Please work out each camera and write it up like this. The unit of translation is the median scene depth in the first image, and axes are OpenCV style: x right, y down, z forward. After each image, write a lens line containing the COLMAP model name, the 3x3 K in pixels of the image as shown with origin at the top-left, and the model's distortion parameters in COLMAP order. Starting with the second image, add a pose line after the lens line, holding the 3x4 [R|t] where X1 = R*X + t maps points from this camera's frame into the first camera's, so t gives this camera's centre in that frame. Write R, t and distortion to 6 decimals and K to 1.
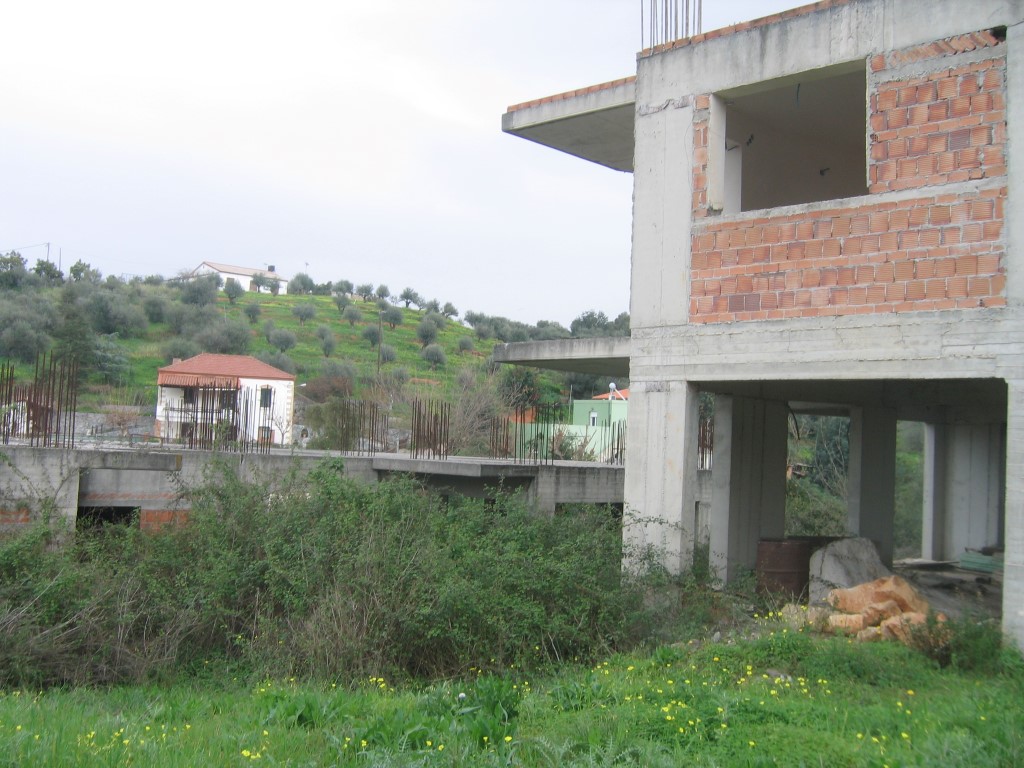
lens RADIAL K [[1118.5, 0, 510.3], [0, 1118.5, 388.7], [0, 0, 1]] dist [-0.102952, 0.000000]
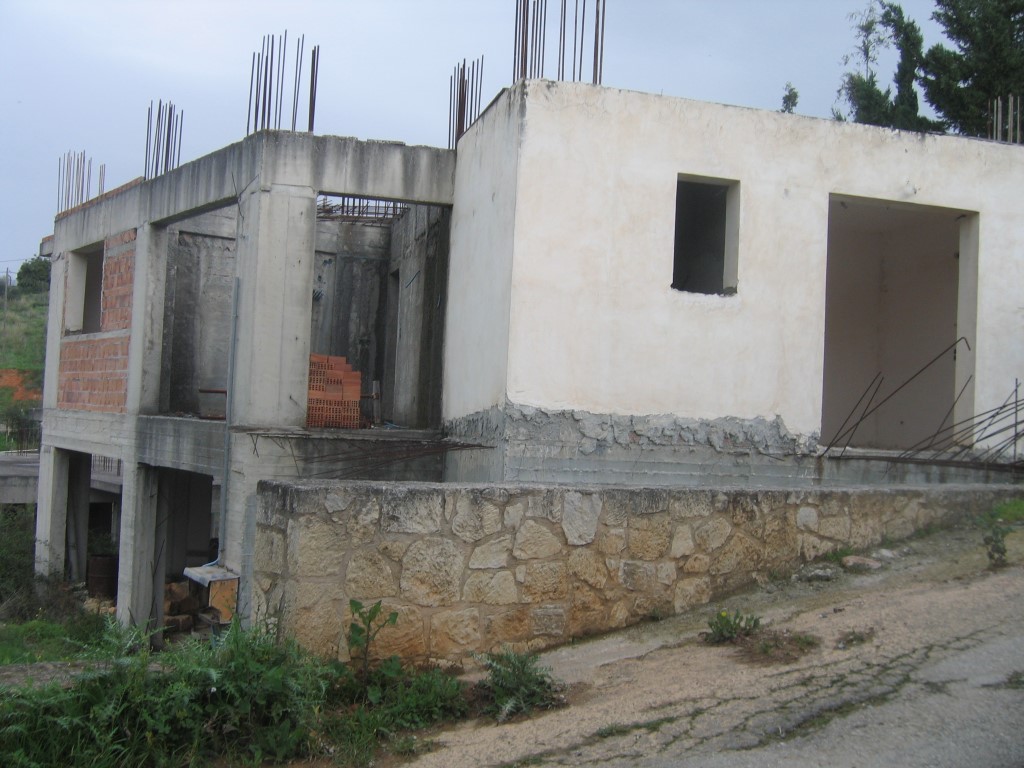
lens RADIAL K [[1118.5, 0, 510.4], [0, 1118.5, 382.9], [0, 0, 1]] dist [-0.102952, 0.000000]
pose [[0.992400, -0.003528, -0.123002, 0.945858], [0.005319, 0.999885, 0.014234, -0.110435], [0.122937, -0.014780, 0.992304, -0.384884]]
